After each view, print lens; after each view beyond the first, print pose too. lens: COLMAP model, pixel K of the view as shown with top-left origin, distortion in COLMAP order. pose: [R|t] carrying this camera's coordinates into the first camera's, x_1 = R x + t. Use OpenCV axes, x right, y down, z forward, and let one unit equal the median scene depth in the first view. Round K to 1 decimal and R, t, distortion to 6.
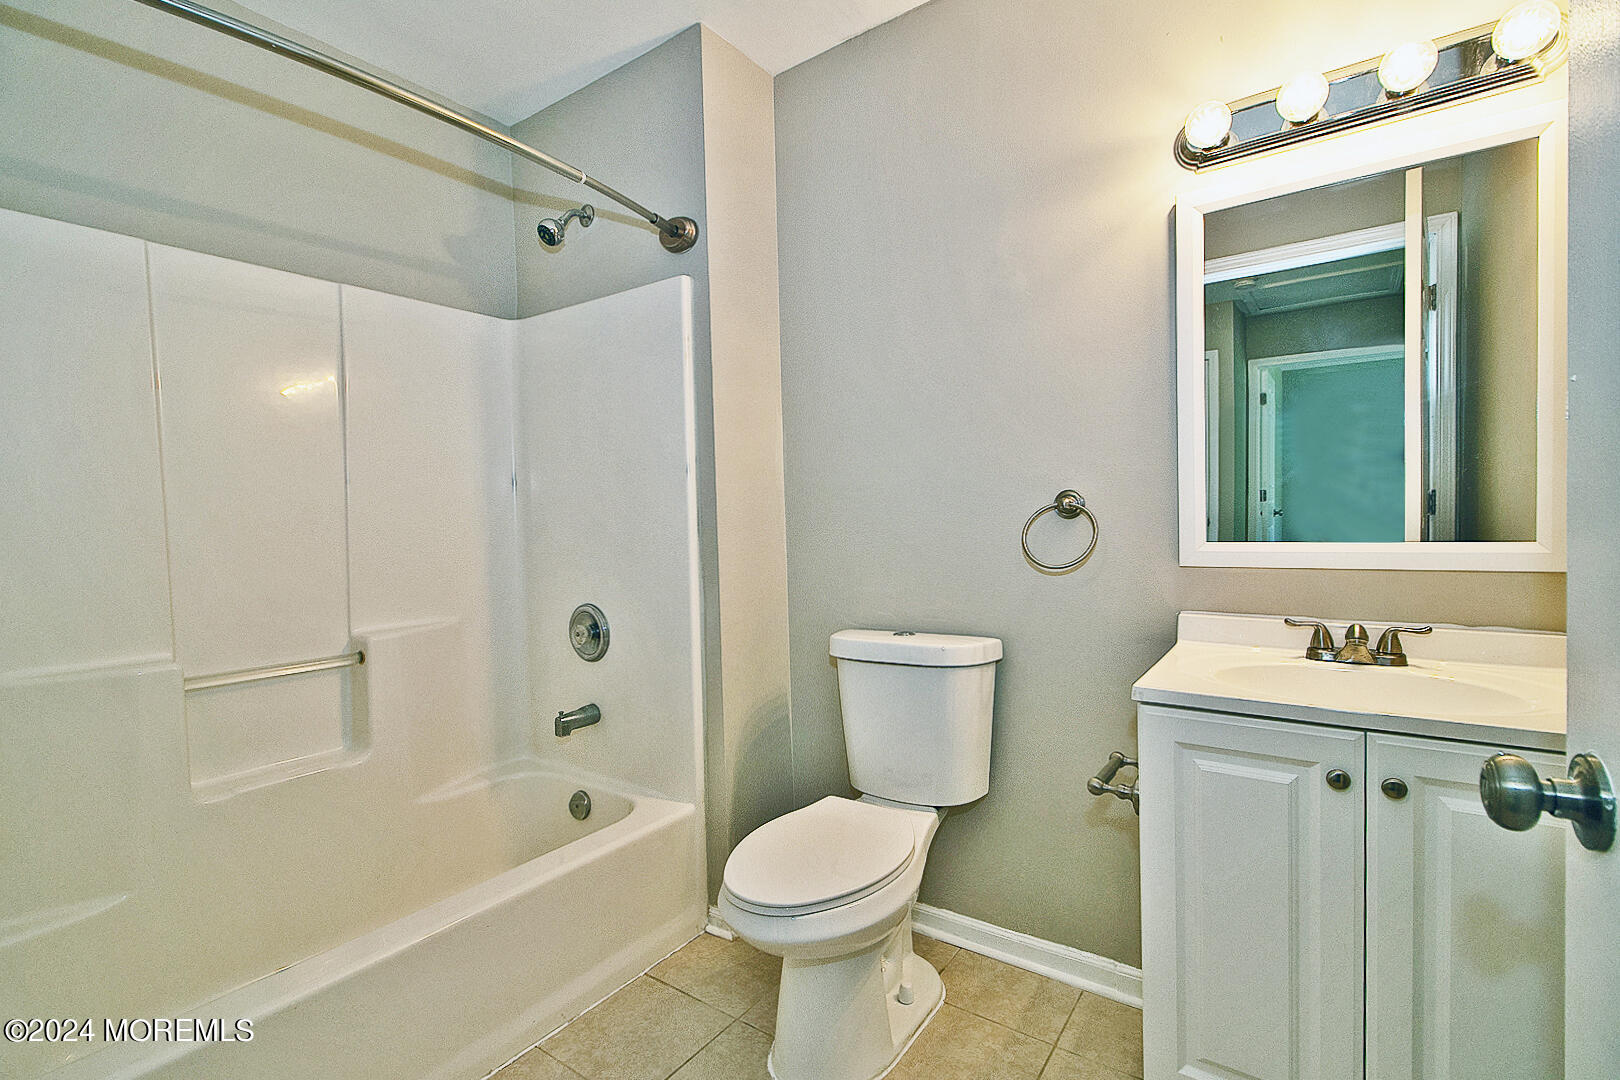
lens RADIAL K [[749.2, 0, 807.9], [0, 749.2, 529.5], [0, 0, 1]] dist [0.022875, -0.014180]
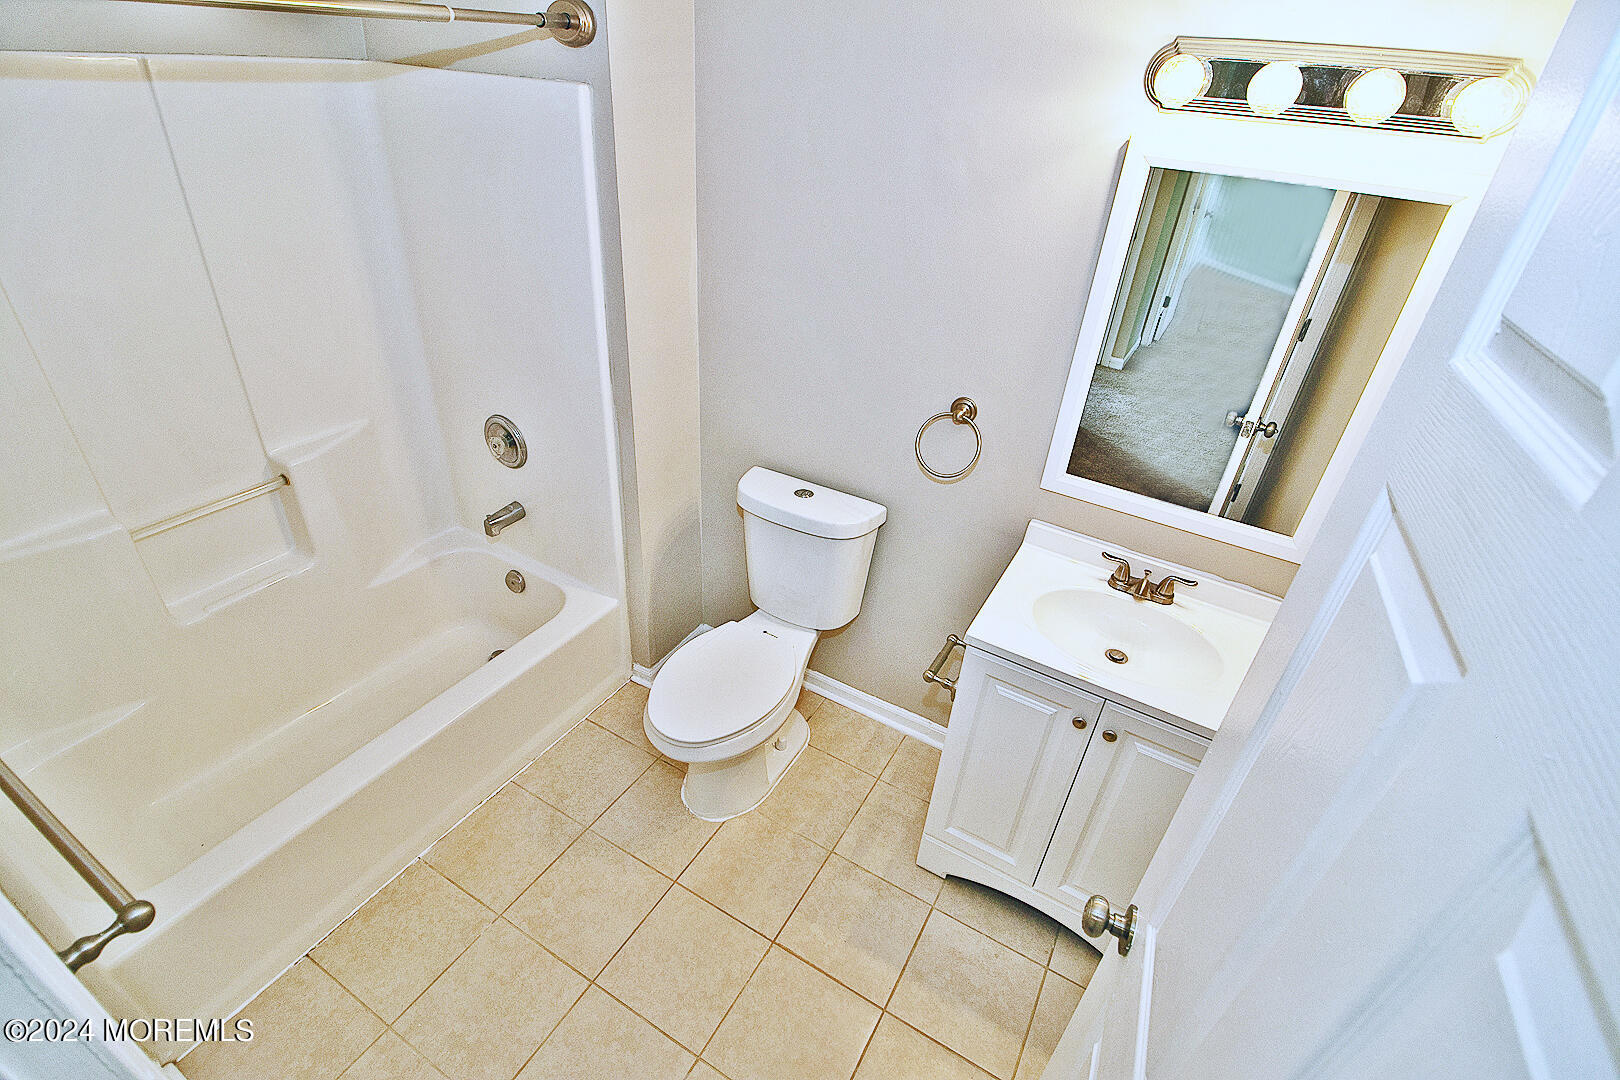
lens RADIAL K [[761.4, 0, 813.2], [0, 761.4, 543.9], [0, 0, 1]] dist [0.002089, -0.014308]
pose [[0.990622, 0.026069, 0.134121, -0.009040], [-0.091762, 0.854239, 0.511719, -0.378567], [-0.101231, -0.519227, 0.848620, -0.010560]]
